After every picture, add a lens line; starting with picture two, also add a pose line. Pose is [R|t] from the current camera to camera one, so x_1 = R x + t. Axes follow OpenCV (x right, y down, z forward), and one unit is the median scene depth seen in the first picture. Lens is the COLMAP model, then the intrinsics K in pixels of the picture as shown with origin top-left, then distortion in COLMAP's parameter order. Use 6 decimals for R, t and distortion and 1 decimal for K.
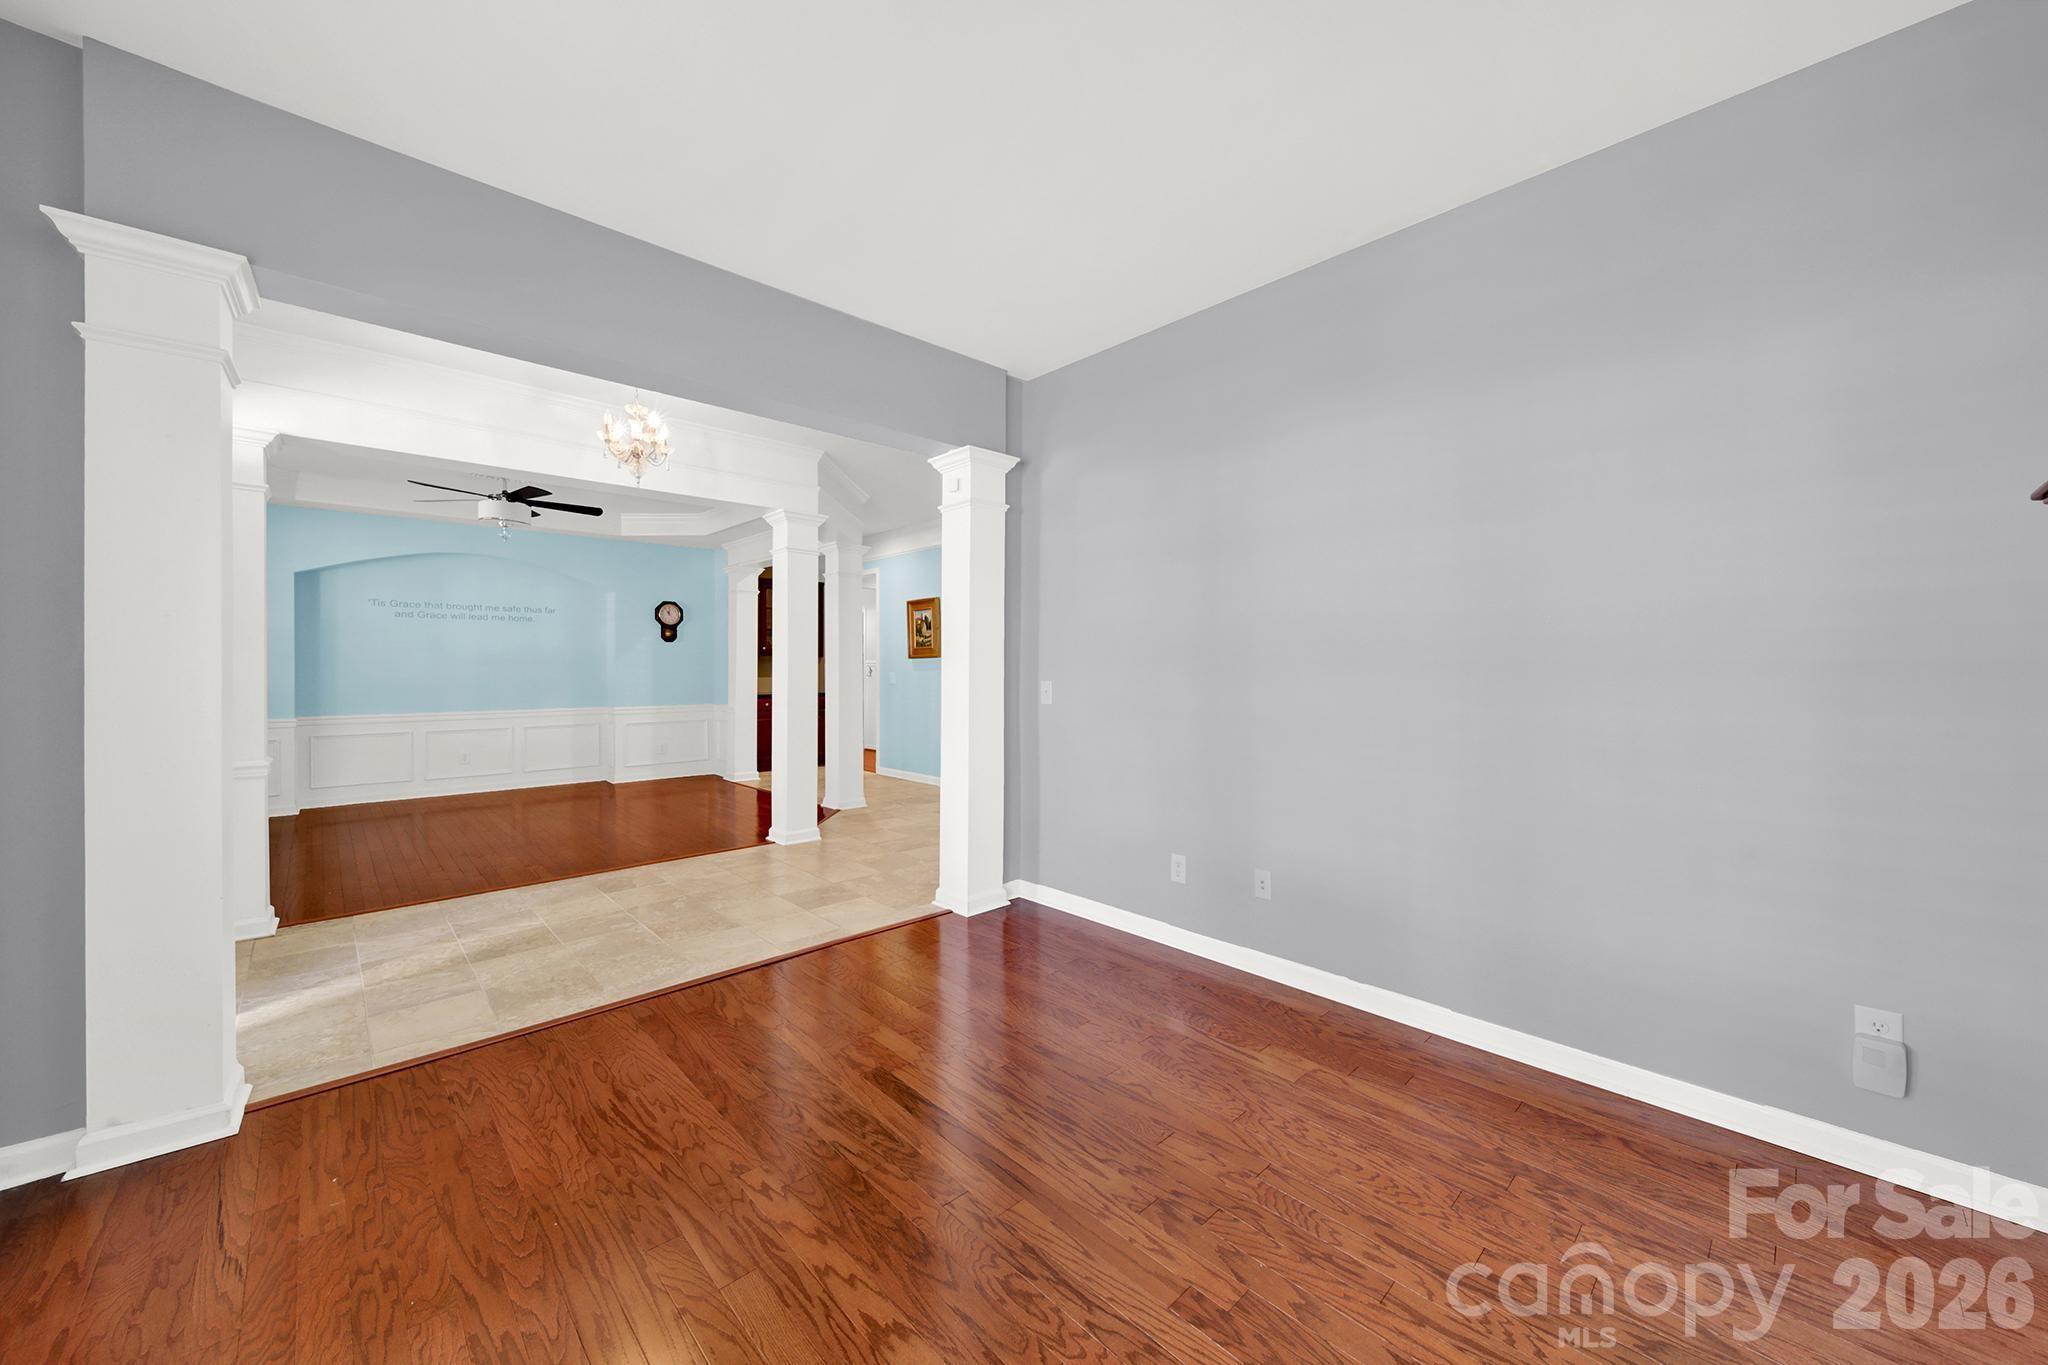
lens RADIAL K [[745.5, 0, 1022.9], [0, 745.5, 678.7], [0, 0, 1]] dist [-0.000829, -0.000180]
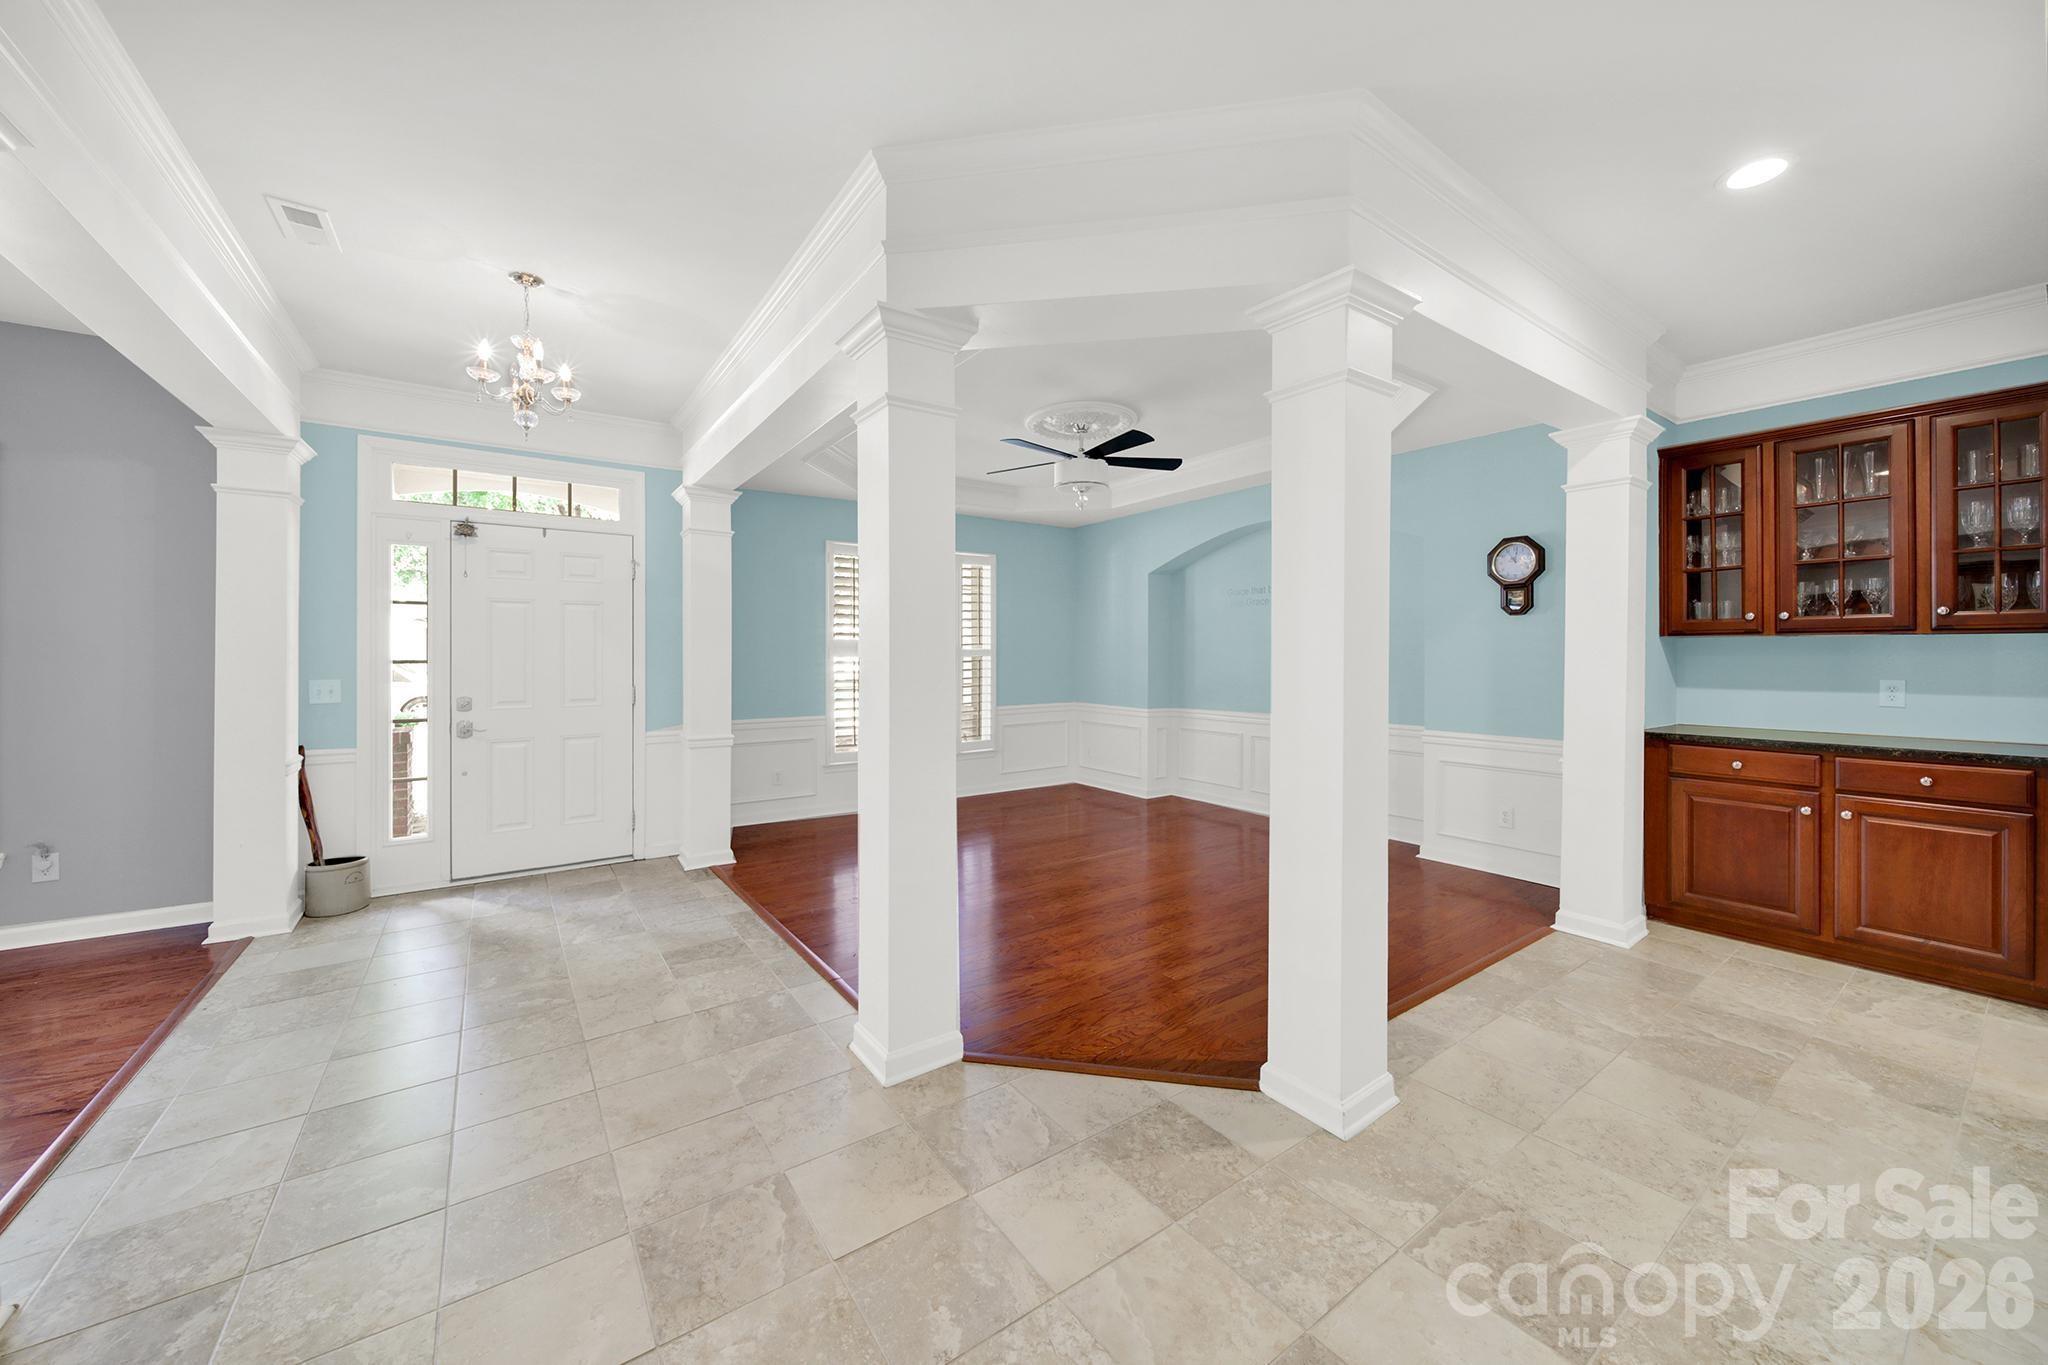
lens RADIAL K [[745.5, 0, 1036.3], [0, 745.5, 655.1], [0, 0, 1]] dist [-0.000829, -0.000180]
pose [[-0.138927, 0.000069, -0.990303, 0.139606], [-0.012229, 0.999924, 0.001786, -0.029628], [0.990227, 0.012358, -0.138916, 1.207582]]
